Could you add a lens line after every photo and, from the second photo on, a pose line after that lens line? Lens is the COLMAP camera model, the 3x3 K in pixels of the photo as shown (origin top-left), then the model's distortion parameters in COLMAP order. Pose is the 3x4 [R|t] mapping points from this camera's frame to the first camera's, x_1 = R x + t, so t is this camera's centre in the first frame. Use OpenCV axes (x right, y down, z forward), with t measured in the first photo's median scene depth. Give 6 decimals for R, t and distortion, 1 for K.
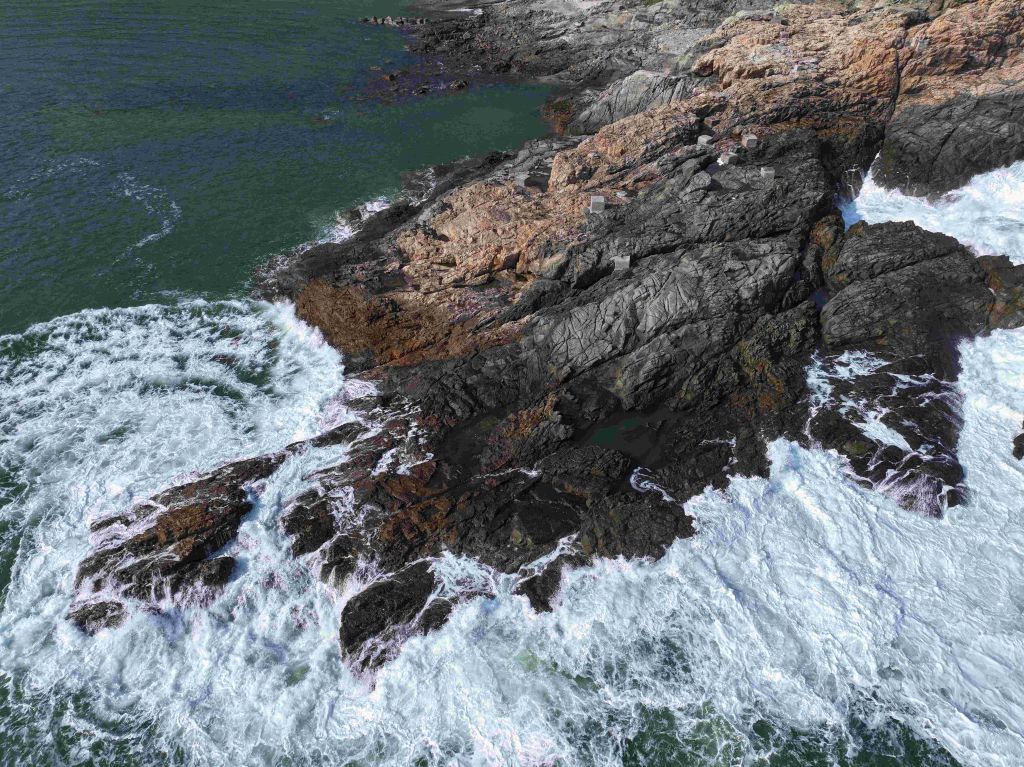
lens RADIAL K [[702.4, 0, 512.0], [0, 702.4, 383.5], [0, 0, 1]] dist [0.004280, 0.006856]
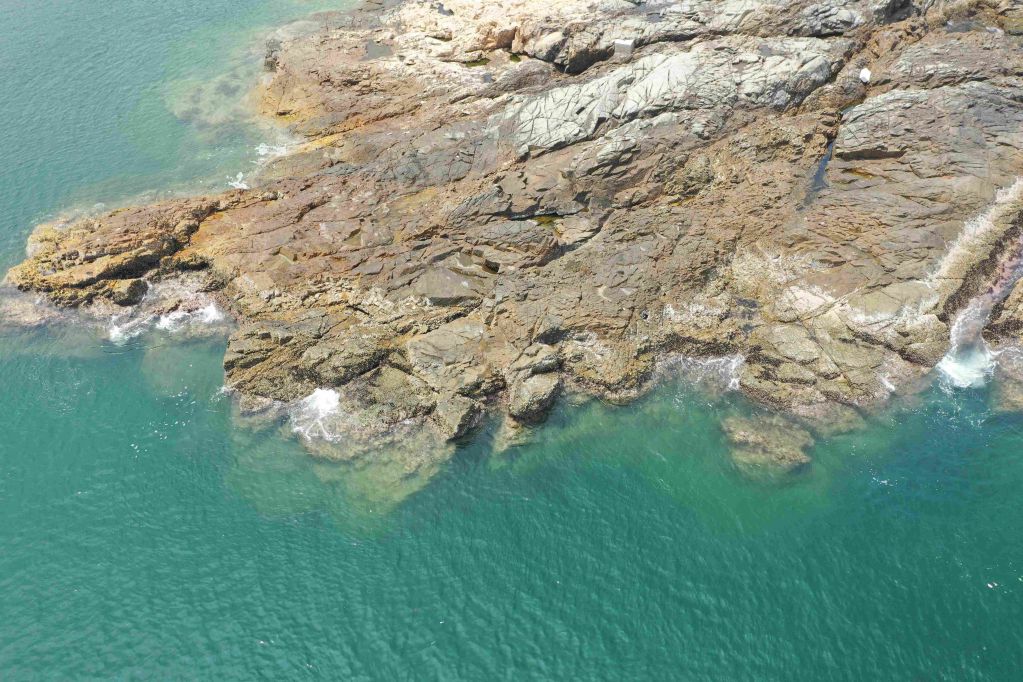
lens RADIAL K [[799.3, 0, 511.5], [0, 799.3, 341.0], [0, 0, 1]] dist [0.017229, 0.005307]
pose [[0.981608, 0.135242, -0.134744, 0.200168], [-0.121633, 0.987048, 0.104599, 0.103250], [0.147145, -0.086286, 0.985344, -0.043781]]
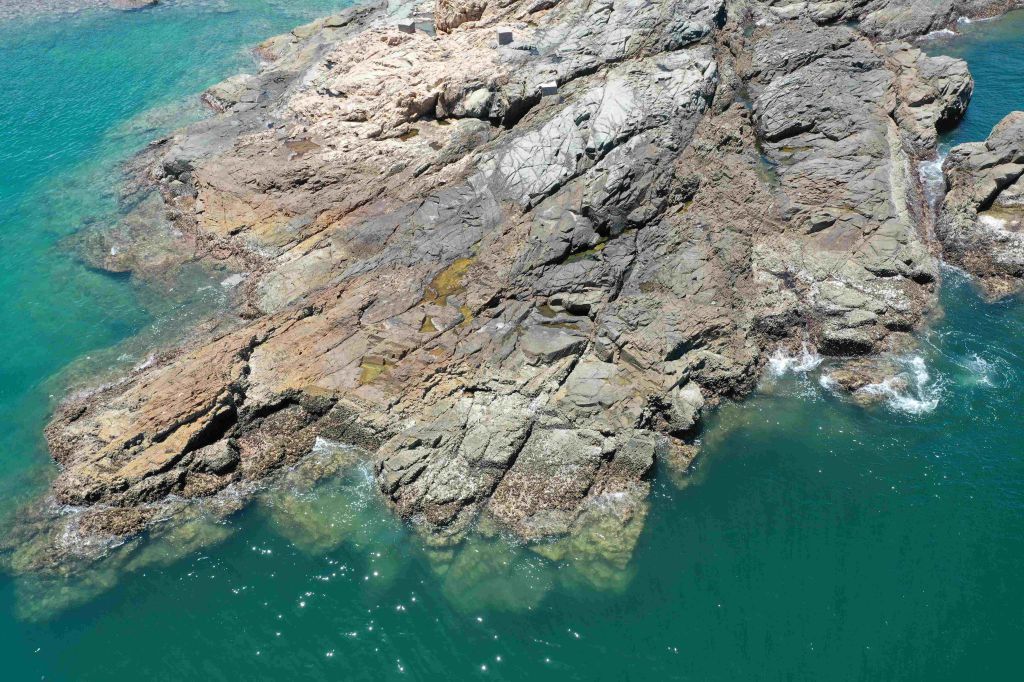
lens RADIAL K [[795.3, 0, 512.0], [0, 795.3, 341.0], [0, 0, 1]] dist [0.005021, 0.000529]
pose [[0.965186, -0.182784, 0.187096, -0.152801], [0.173632, 0.982707, 0.064330, 0.083274], [-0.195619, -0.029605, 0.980233, -0.052322]]
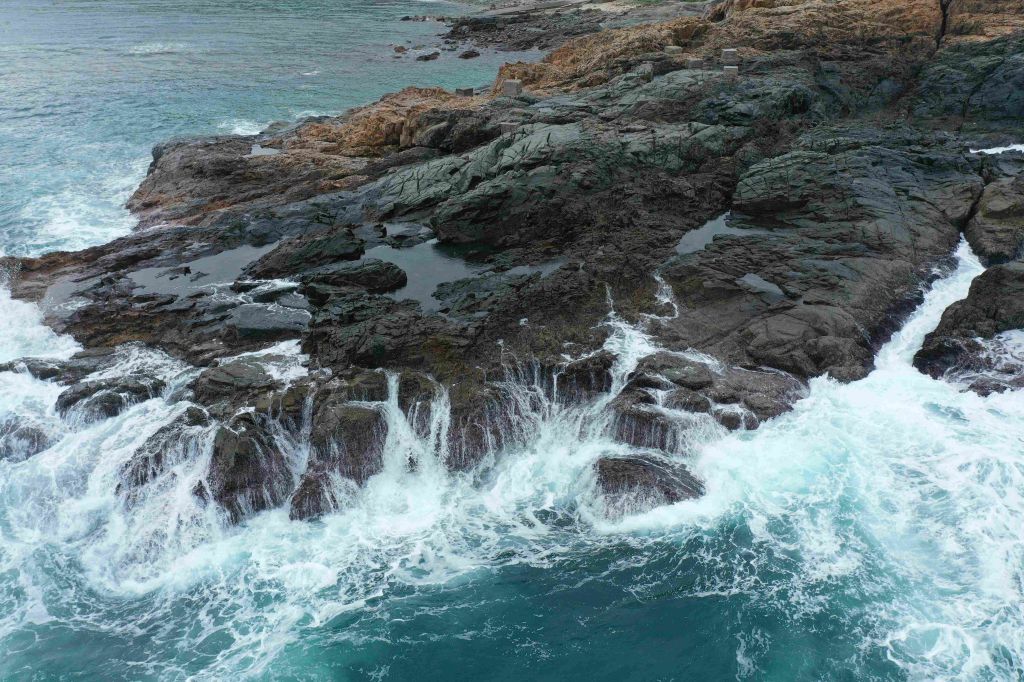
lens RADIAL K [[805.8, 0, 512.0], [0, 805.8, 341.0], [0, 0, 1]] dist [0.011511, 0.001932]
pose [[0.985254, 0.075091, -0.153736, 0.320043], [-0.103964, 0.976387, -0.189369, 0.254554], [0.135886, 0.202559, 0.969796, 0.115332]]
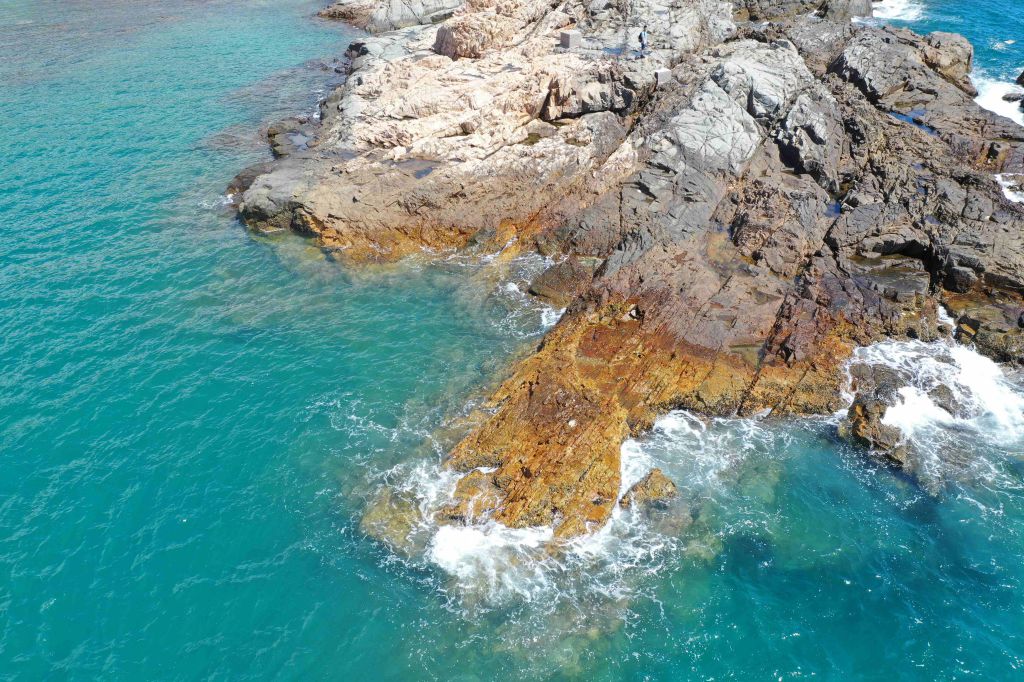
lens RADIAL K [[793.9, 0, 512.0], [0, 793.9, 341.0], [0, 0, 1]] dist [-0.011307, -0.004882]
pose [[0.806675, -0.325791, 0.493088, -0.573555], [0.374479, 0.927235, 0.000004, 0.062429], [-0.457210, 0.184648, 0.869980, 0.288206]]
